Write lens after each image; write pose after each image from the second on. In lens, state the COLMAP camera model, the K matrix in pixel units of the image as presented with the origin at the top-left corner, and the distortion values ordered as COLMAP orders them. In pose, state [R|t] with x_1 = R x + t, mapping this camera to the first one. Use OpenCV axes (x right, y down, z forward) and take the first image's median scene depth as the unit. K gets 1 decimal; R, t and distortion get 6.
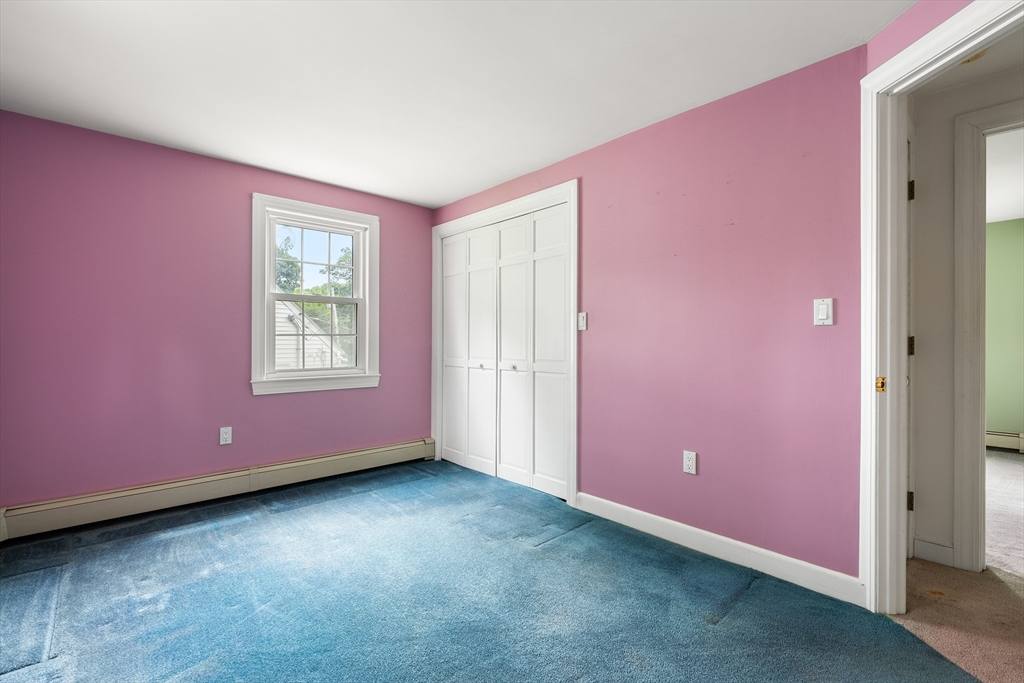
lens RADIAL K [[469.1, 0, 515.9], [0, 469.1, 339.5], [0, 0, 1]] dist [-0.005507, 0.002316]
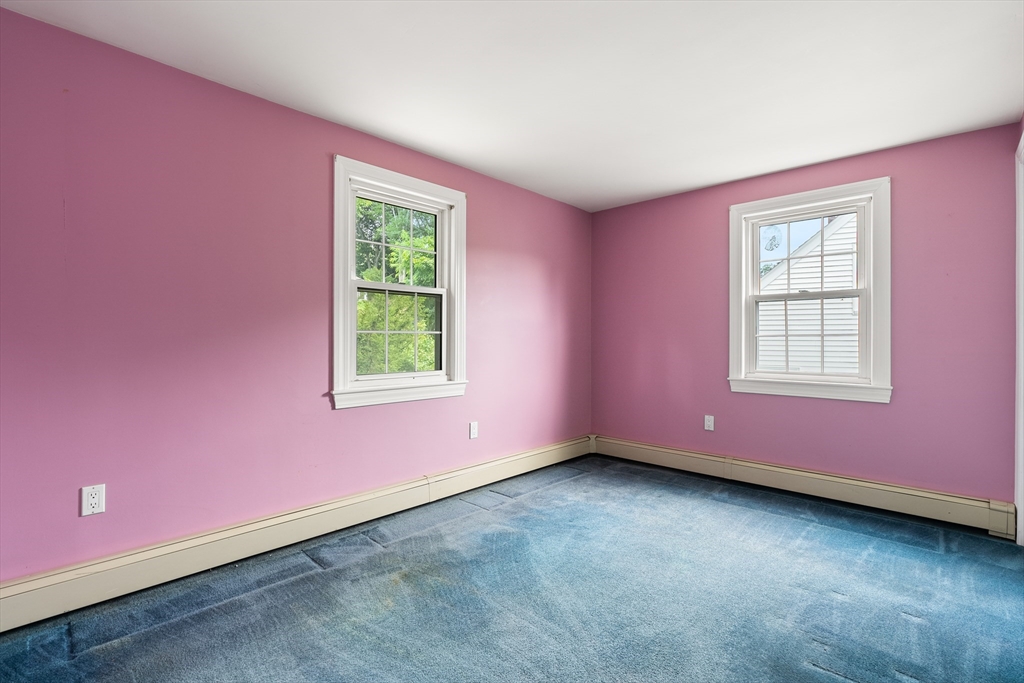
lens RADIAL K [[469.1, 0, 512.8], [0, 469.1, 339.2], [0, 0, 1]] dist [-0.005507, 0.002316]
pose [[0.059440, -0.006583, -0.998210, 0.495540], [-0.000886, 0.999978, -0.006648, 0.004694], [0.998232, 0.001280, 0.059433, 0.424458]]
